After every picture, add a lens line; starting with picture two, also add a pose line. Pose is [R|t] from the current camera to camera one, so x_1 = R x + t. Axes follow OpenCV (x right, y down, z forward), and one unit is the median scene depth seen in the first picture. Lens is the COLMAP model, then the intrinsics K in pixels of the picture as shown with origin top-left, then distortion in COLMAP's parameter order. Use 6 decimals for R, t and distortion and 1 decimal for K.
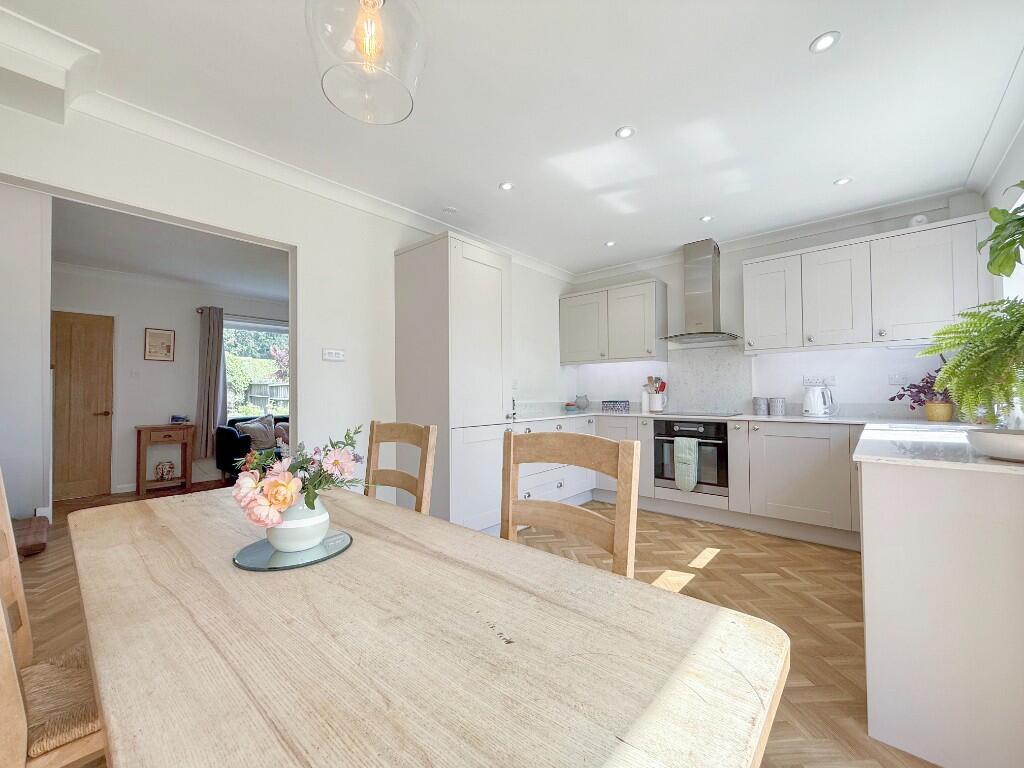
lens RADIAL K [[408.2, 0, 507.8], [0, 408.2, 385.2], [0, 0, 1]] dist [0.000745, 0.000132]
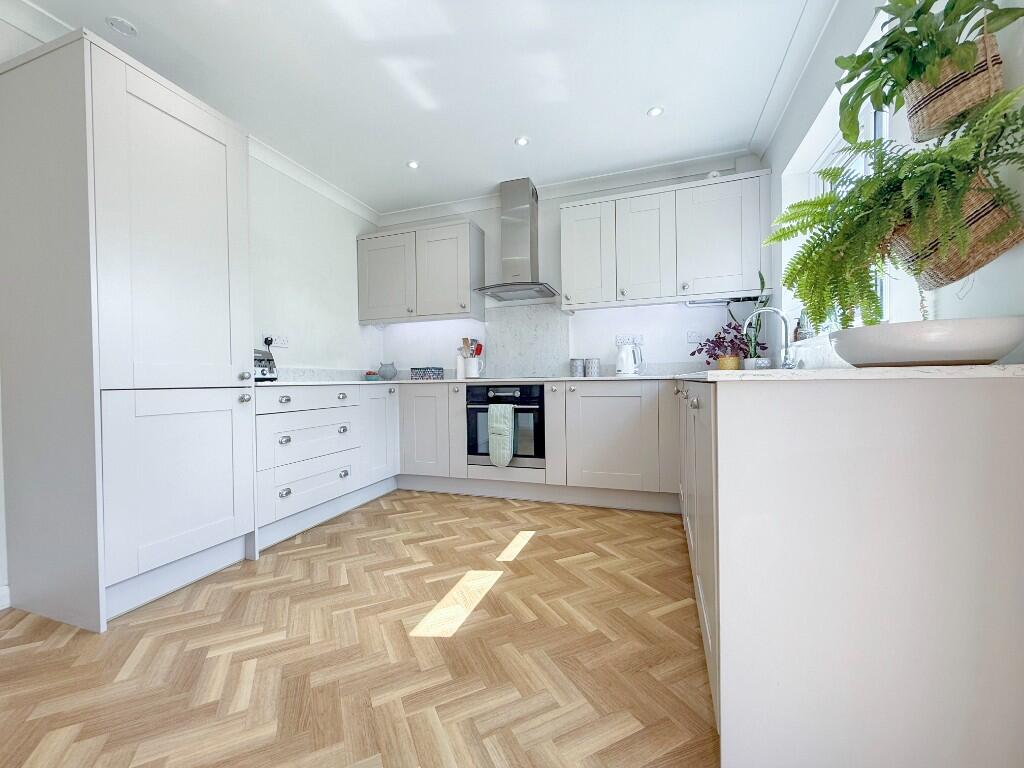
lens RADIAL K [[408.2, 0, 507.8], [0, 408.2, 385.2], [0, 0, 1]] dist [0.000745, 0.000132]
pose [[0.926567, -0.012060, 0.375935, 0.134227], [0.002348, 0.999652, 0.026281, 0.068479], [-0.376121, -0.023468, 0.926273, 0.215248]]
